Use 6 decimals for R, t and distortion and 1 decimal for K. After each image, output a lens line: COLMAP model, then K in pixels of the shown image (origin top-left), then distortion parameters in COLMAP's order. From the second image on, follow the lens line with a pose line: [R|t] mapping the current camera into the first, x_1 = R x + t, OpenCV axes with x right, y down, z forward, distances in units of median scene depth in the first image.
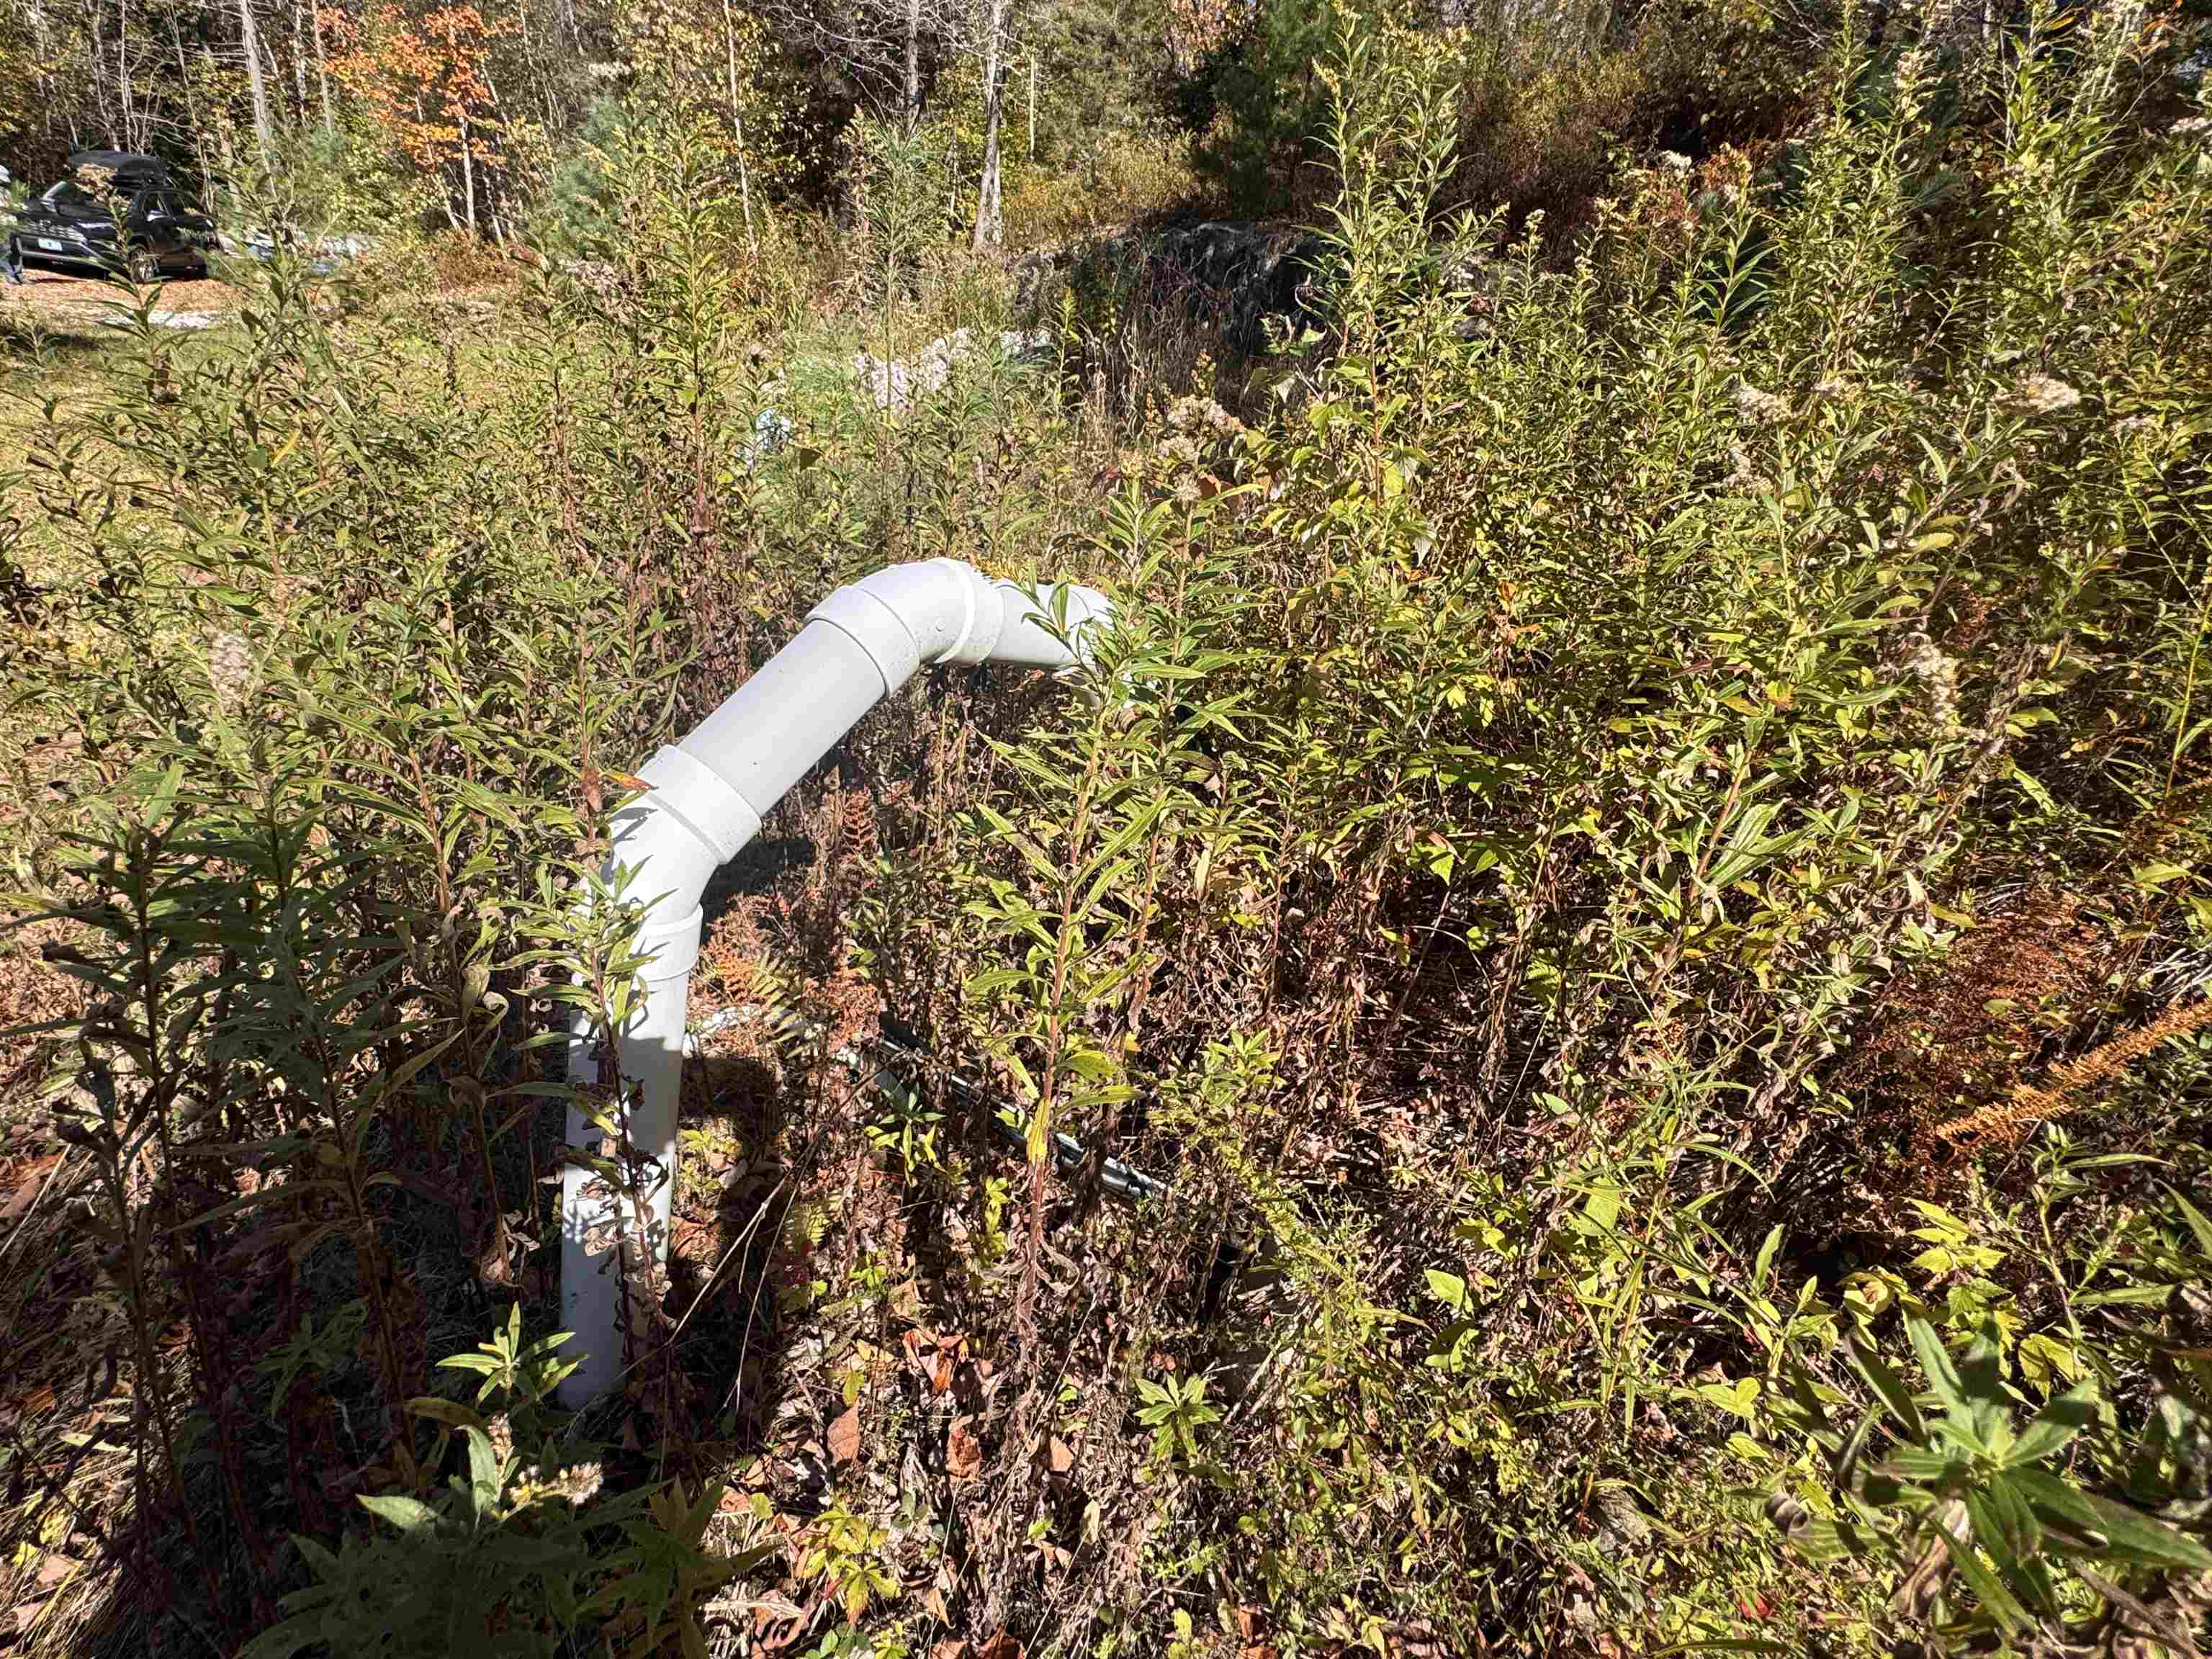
lens RADIAL K [[1016.9, 0, 1100.8], [0, 1016.9, 835.4], [0, 0, 1]] dist [-0.000594, -0.000473]
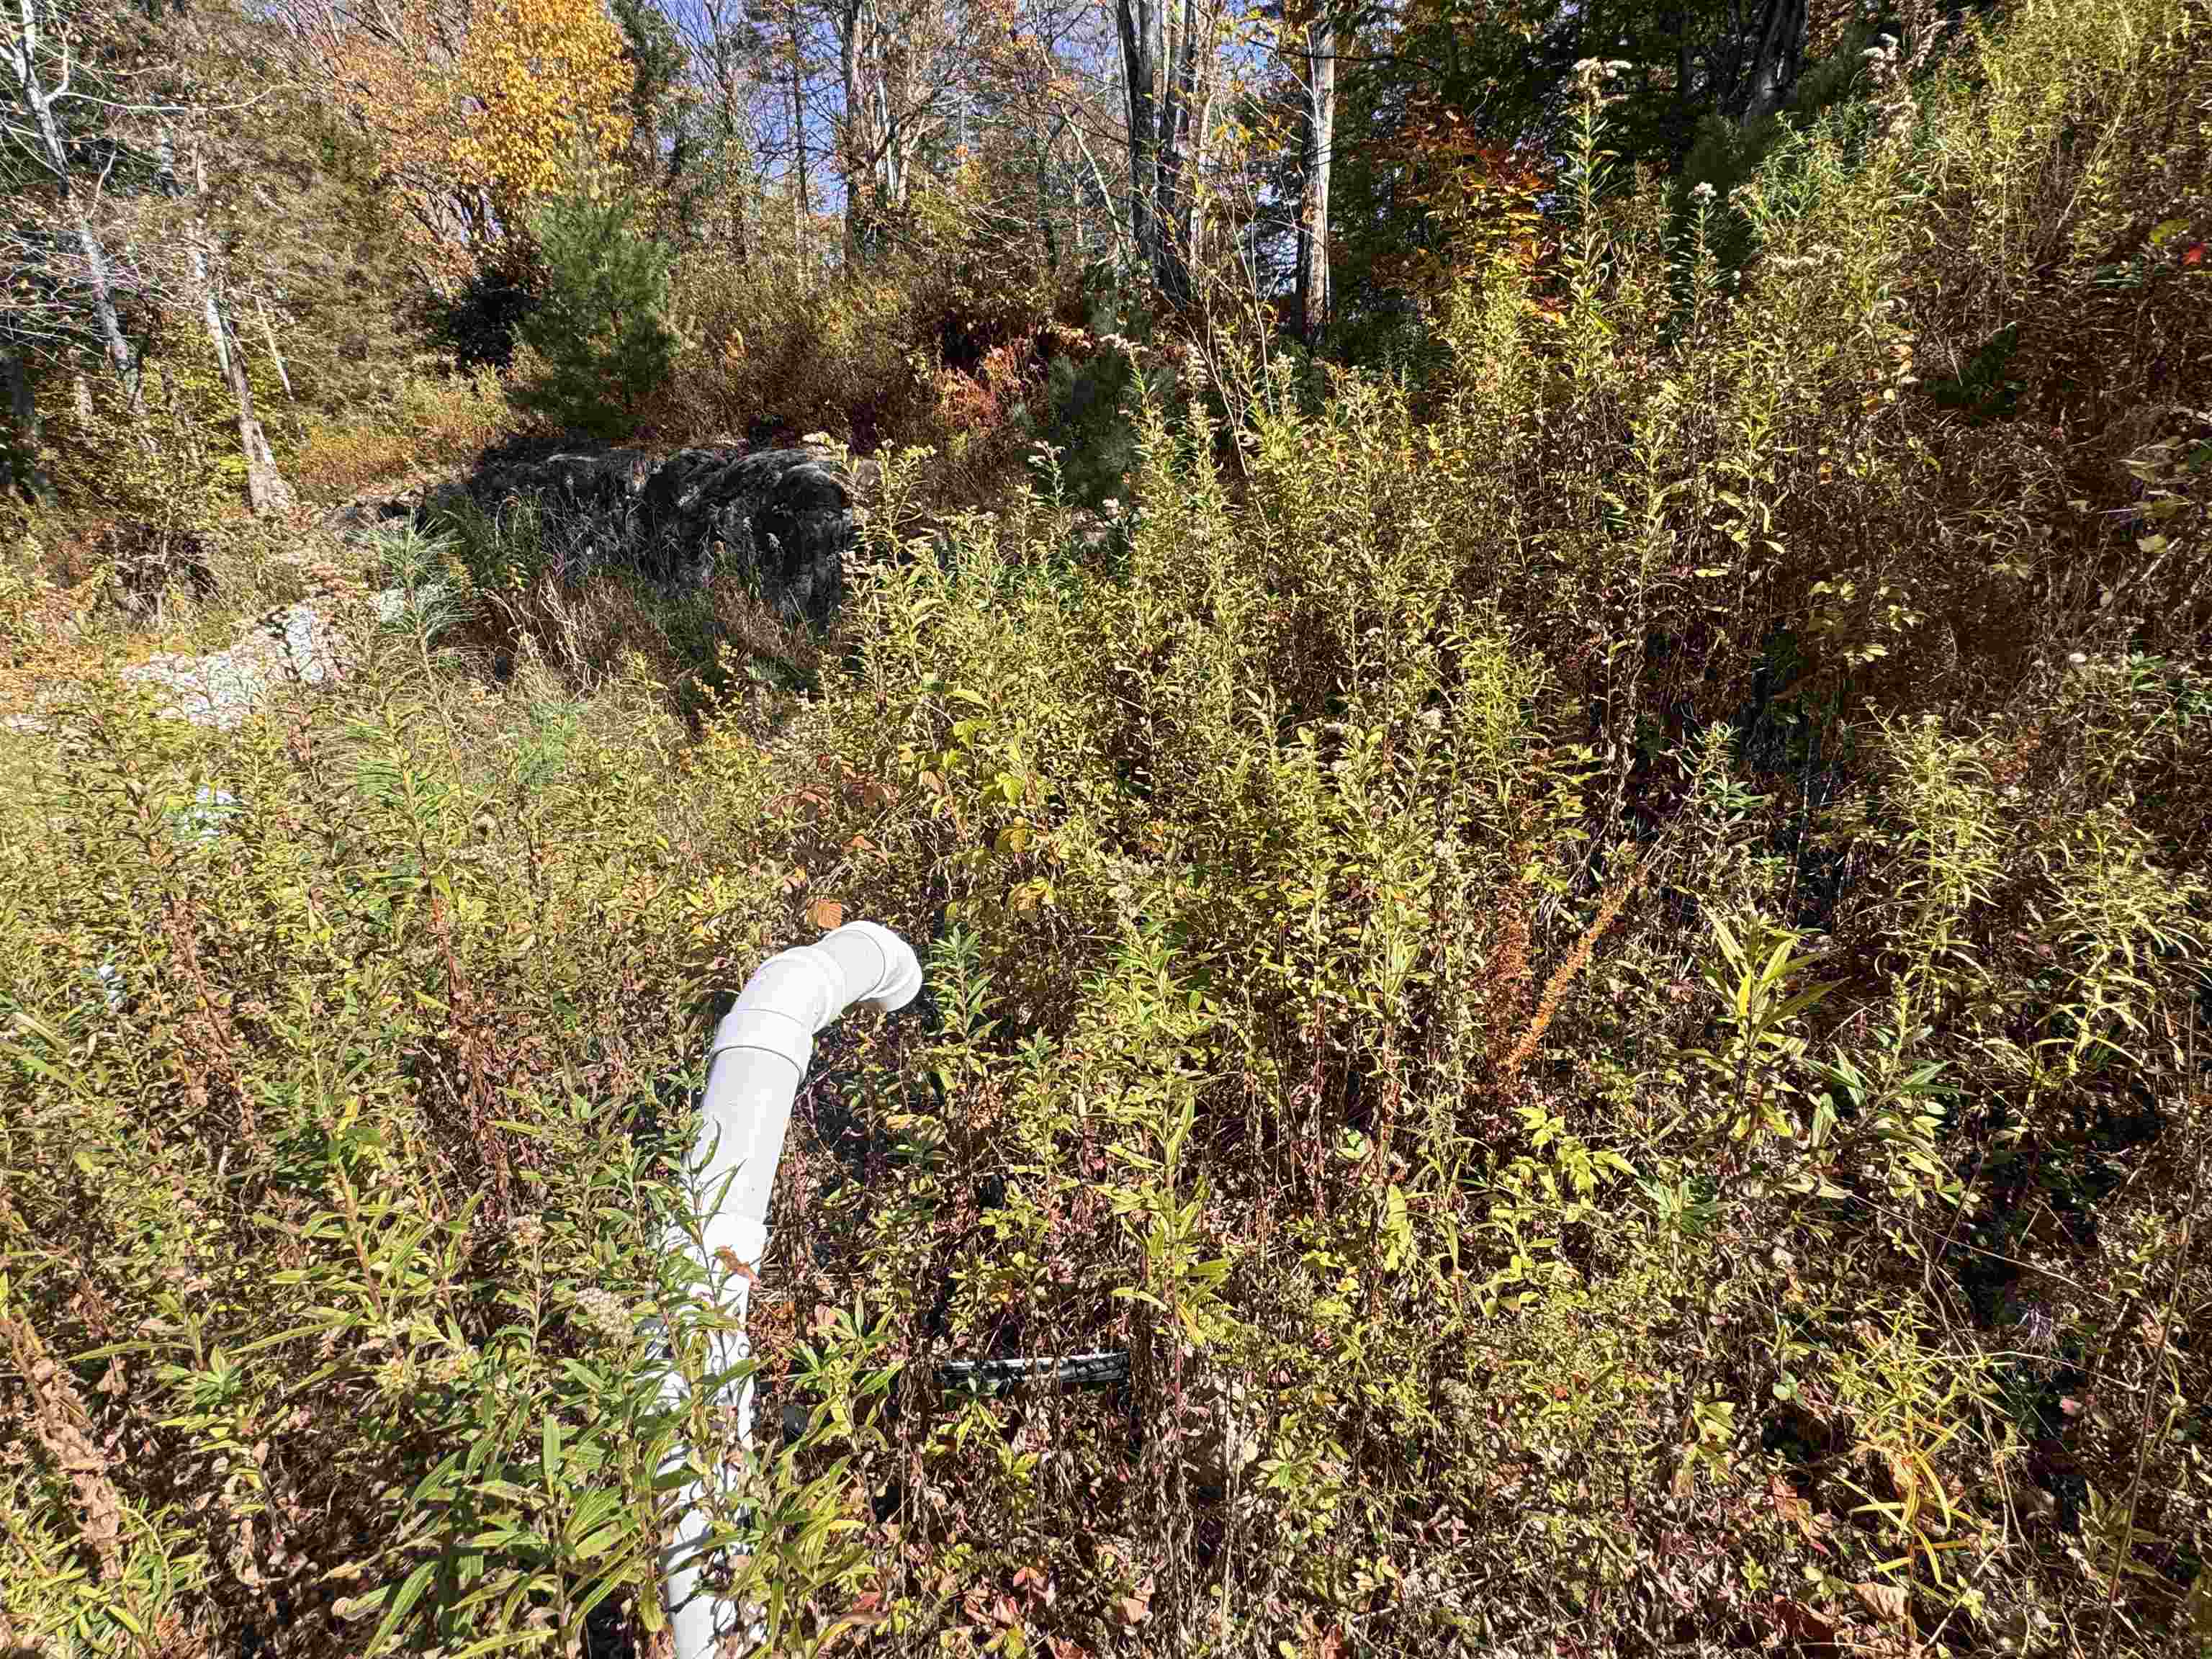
lens RADIAL K [[1016.9, 0, 1106.7], [0, 1016.9, 823.9], [0, 0, 1]] dist [-0.000594, -0.000473]
pose [[0.830869, -0.300764, 0.468186, -0.247108], [0.369336, 0.927377, -0.059694, -0.138468], [-0.416231, 0.222516, 0.881611, -0.187136]]
